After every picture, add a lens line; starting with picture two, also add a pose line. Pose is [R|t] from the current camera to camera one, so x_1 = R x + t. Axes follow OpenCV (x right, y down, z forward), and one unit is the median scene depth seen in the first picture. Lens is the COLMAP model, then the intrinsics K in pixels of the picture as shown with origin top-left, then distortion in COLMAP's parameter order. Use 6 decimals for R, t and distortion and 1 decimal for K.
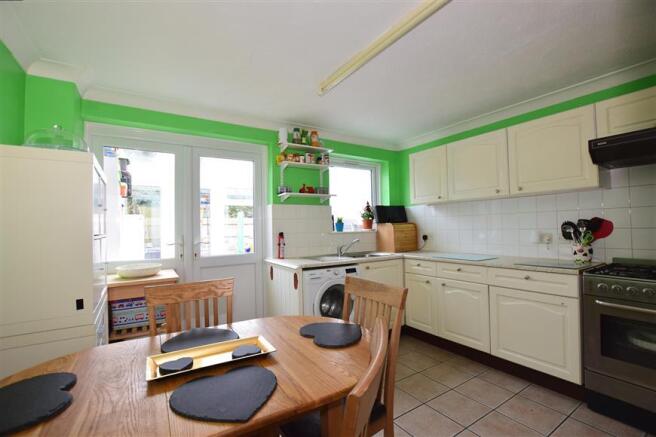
lens RADIAL K [[296.8, 0, 328.0], [0, 296.8, 218.5], [0, 0, 1]] dist [-0.000753, -0.000198]
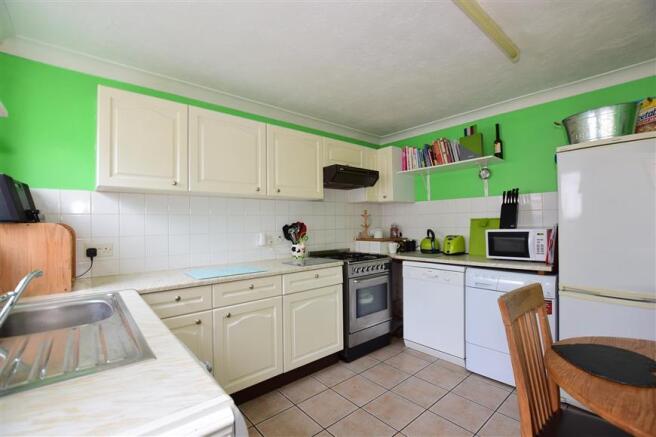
lens RADIAL K [[296.8, 0, 328.0], [0, 296.8, 218.5], [0, 0, 1]] dist [-0.000753, -0.000198]
pose [[-0.127429, 0.033037, 0.991297, -0.351508], [-0.013853, 0.999288, -0.035084, 0.023544], [-0.991751, -0.018203, -0.126880, 0.951696]]
